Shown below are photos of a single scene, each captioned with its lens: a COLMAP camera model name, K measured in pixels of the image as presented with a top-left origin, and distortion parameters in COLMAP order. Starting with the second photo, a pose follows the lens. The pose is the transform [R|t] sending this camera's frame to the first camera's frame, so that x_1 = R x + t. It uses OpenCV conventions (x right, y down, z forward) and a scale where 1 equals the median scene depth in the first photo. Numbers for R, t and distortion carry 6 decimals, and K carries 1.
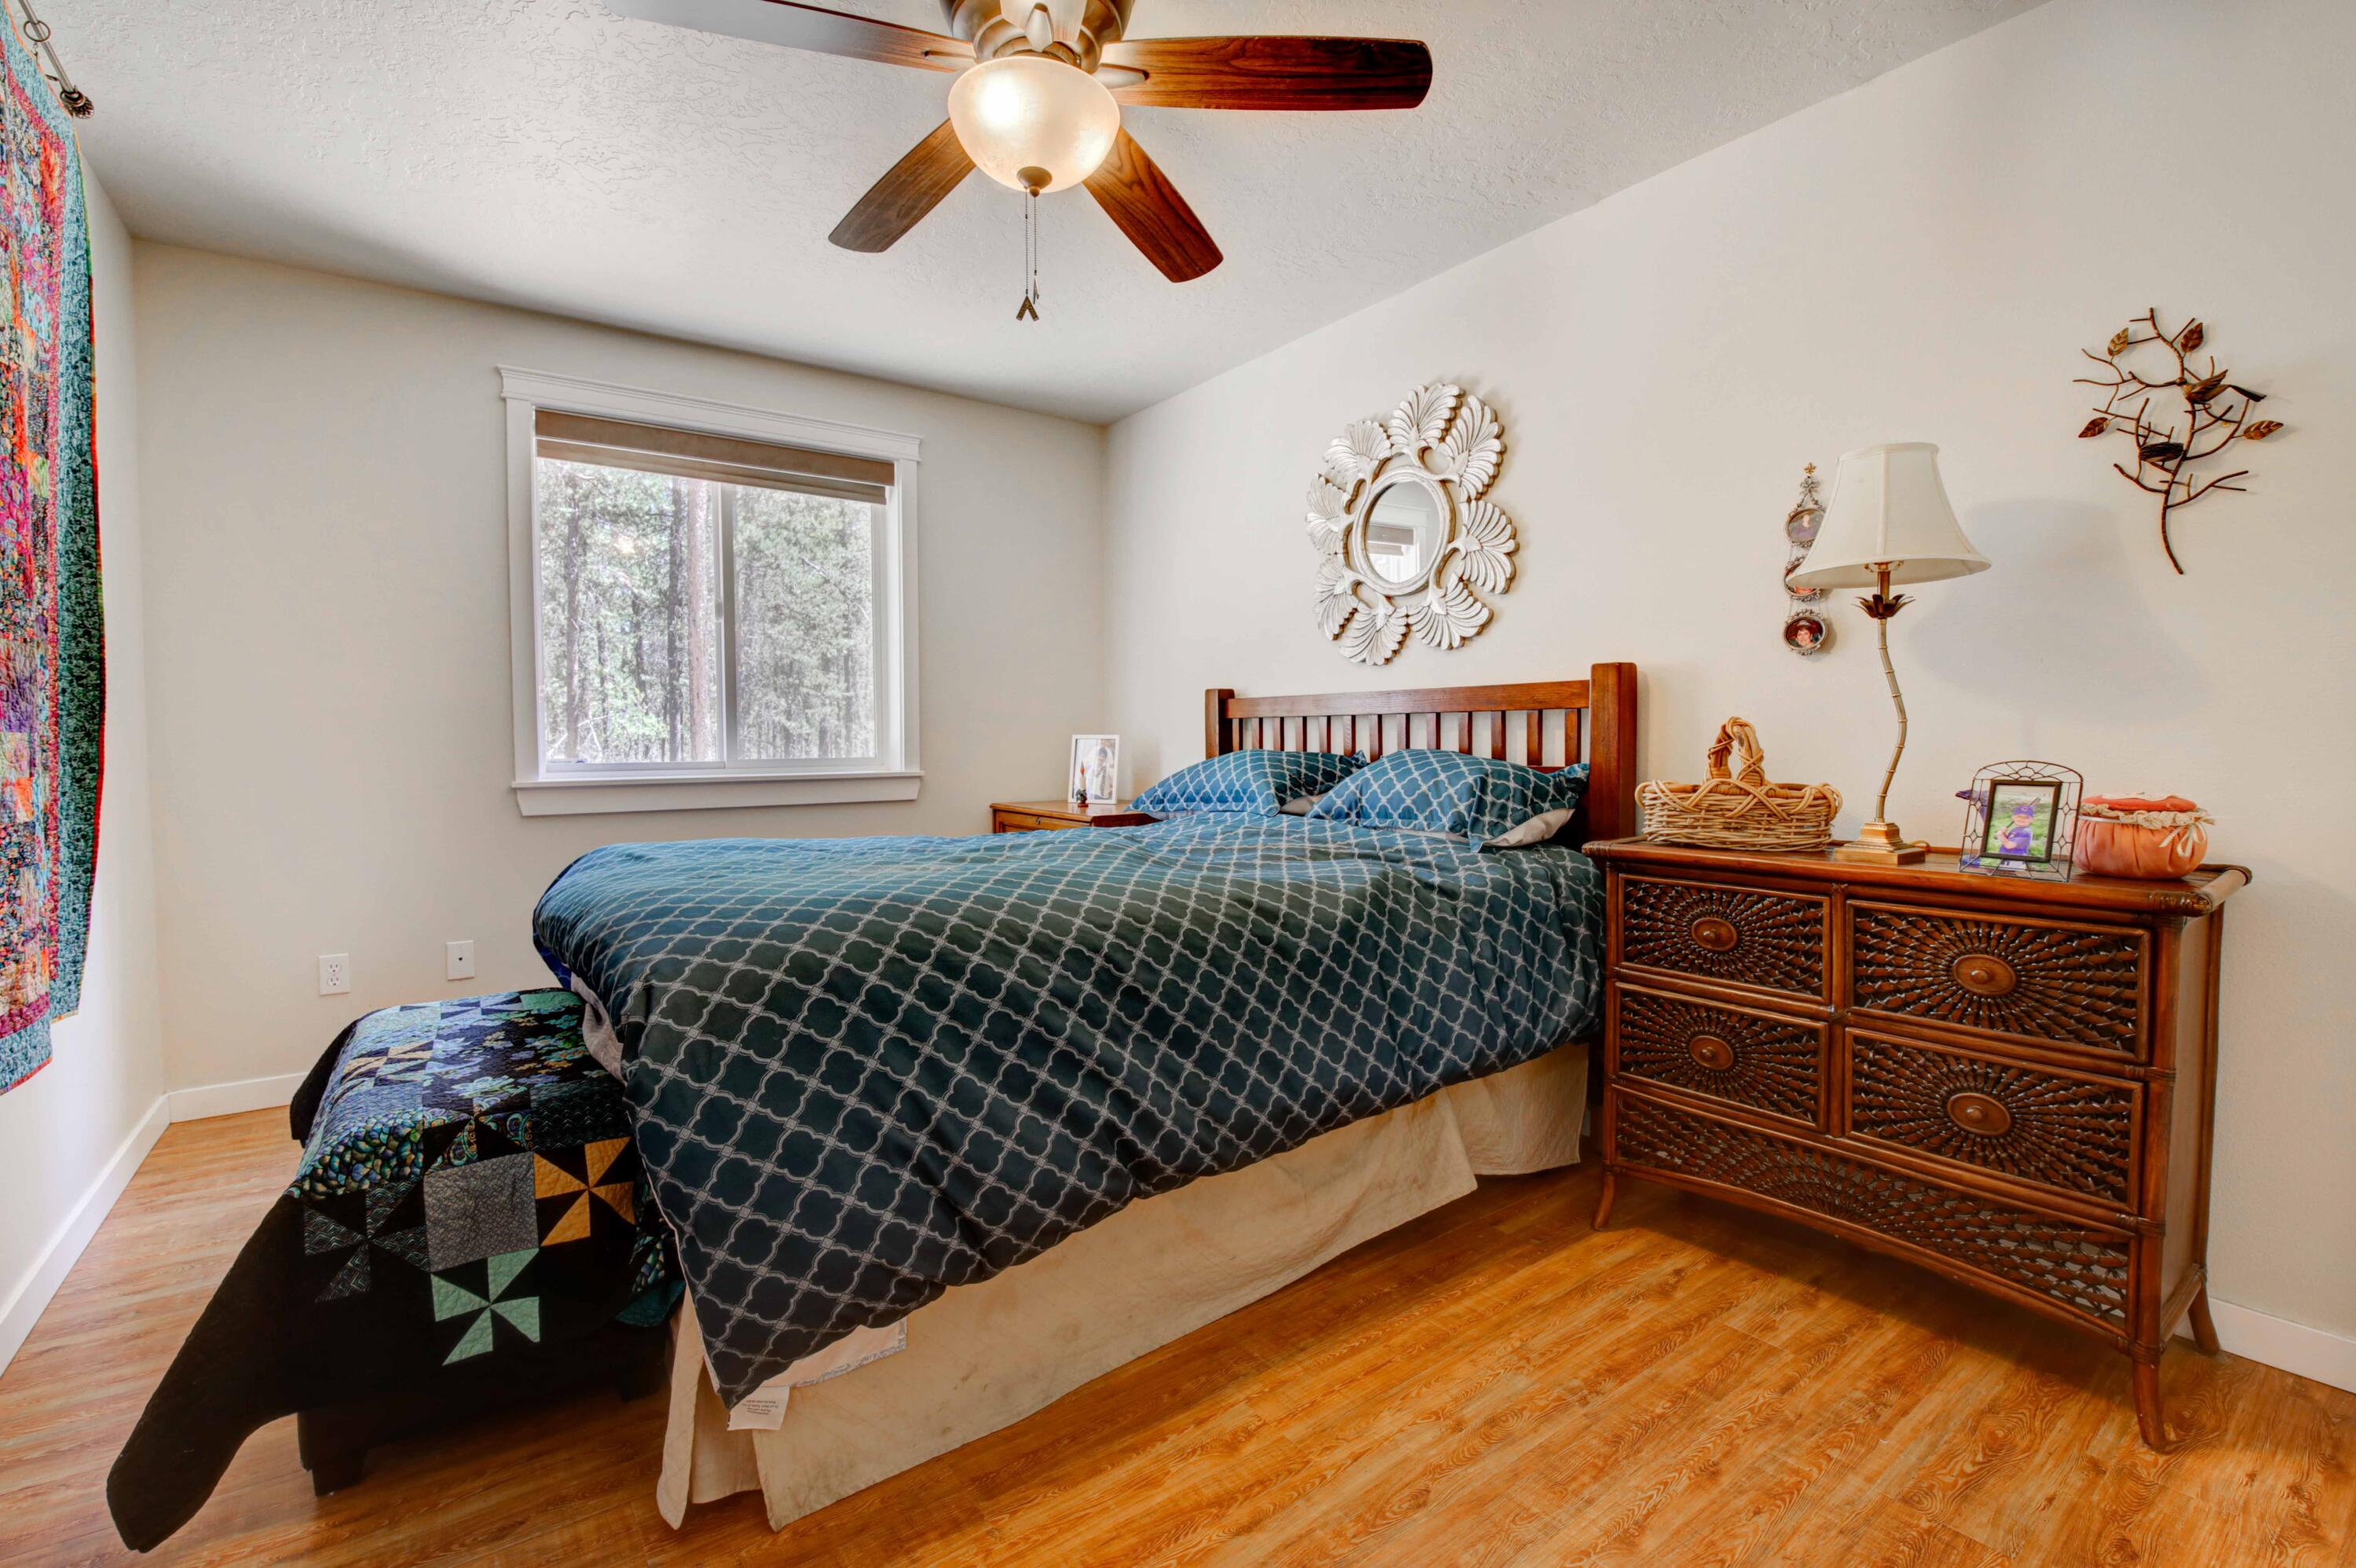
lens RADIAL K [[1024.2, 0, 1162.6], [0, 1024.2, 782.1], [0, 0, 1]] dist [-0.002817, -0.000323]
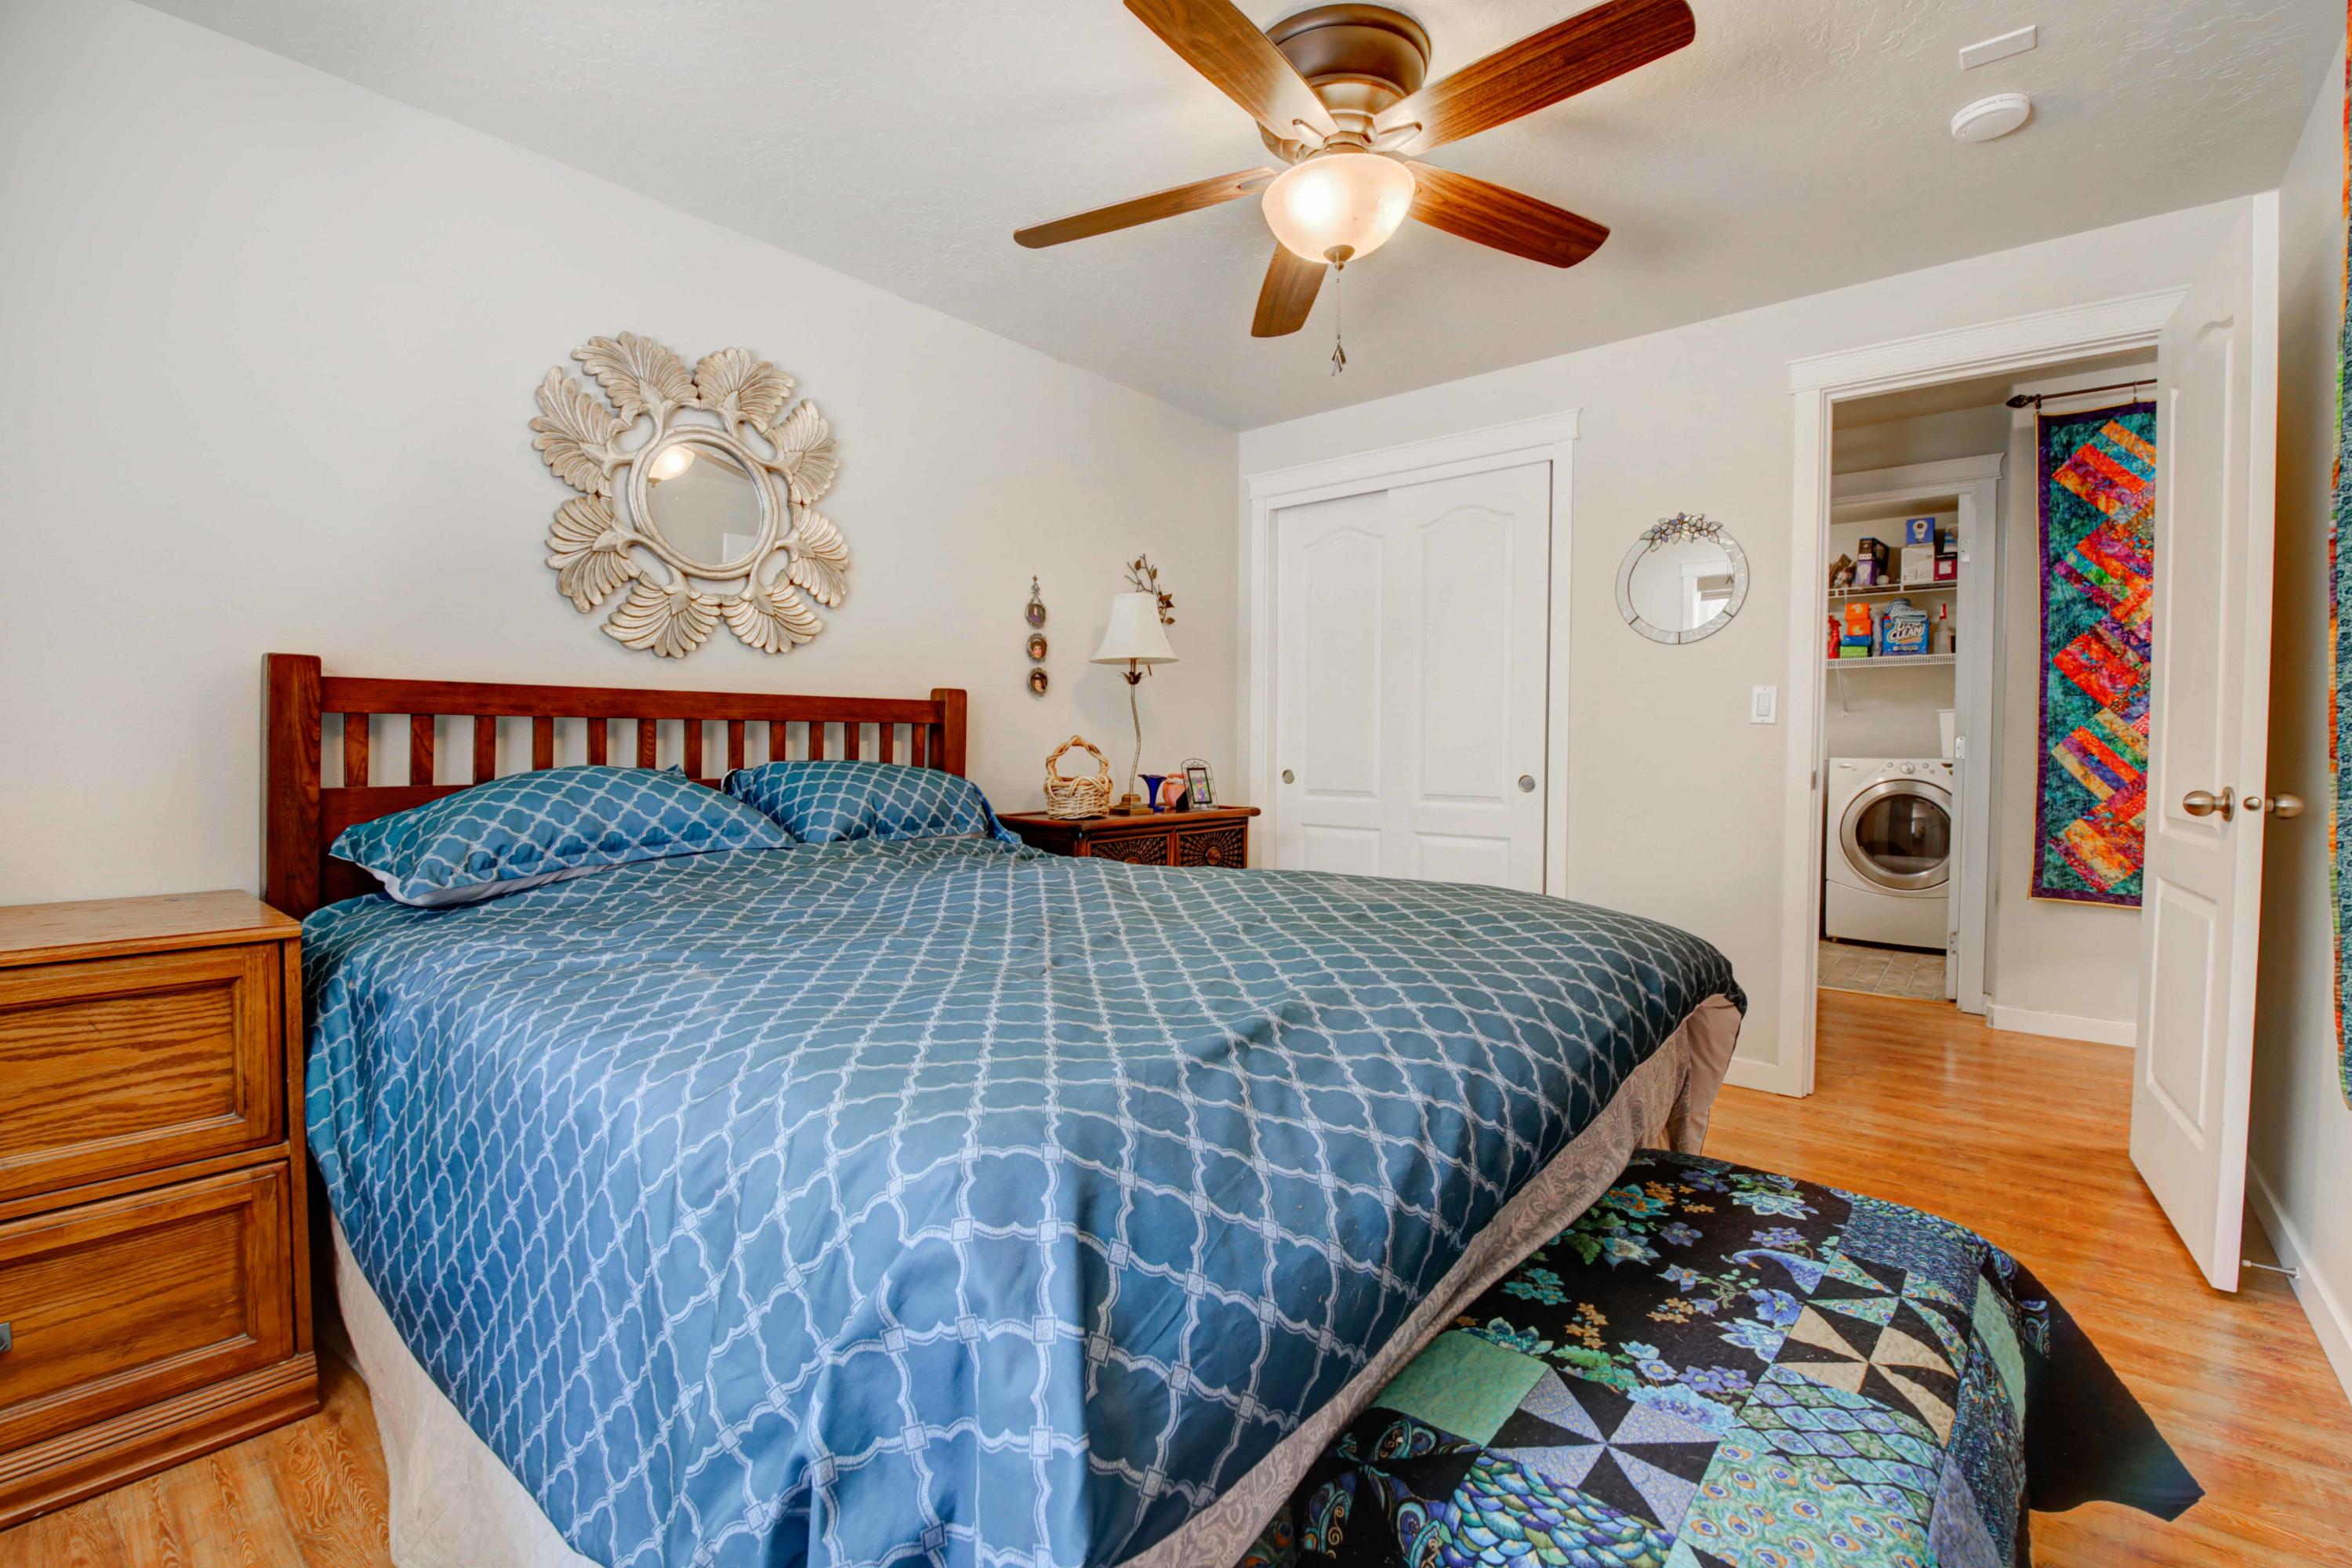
lens RADIAL K [[1022.6, 0, 1162.0], [0, 1022.6, 777.0], [0, 0, 1]] dist [-0.002817, -0.000323]
pose [[-0.233063, -0.027657, 0.972068, -1.193226], [0.042800, 0.998335, 0.038667, -0.065160], [-0.971519, 0.050616, -0.231491, 1.479806]]
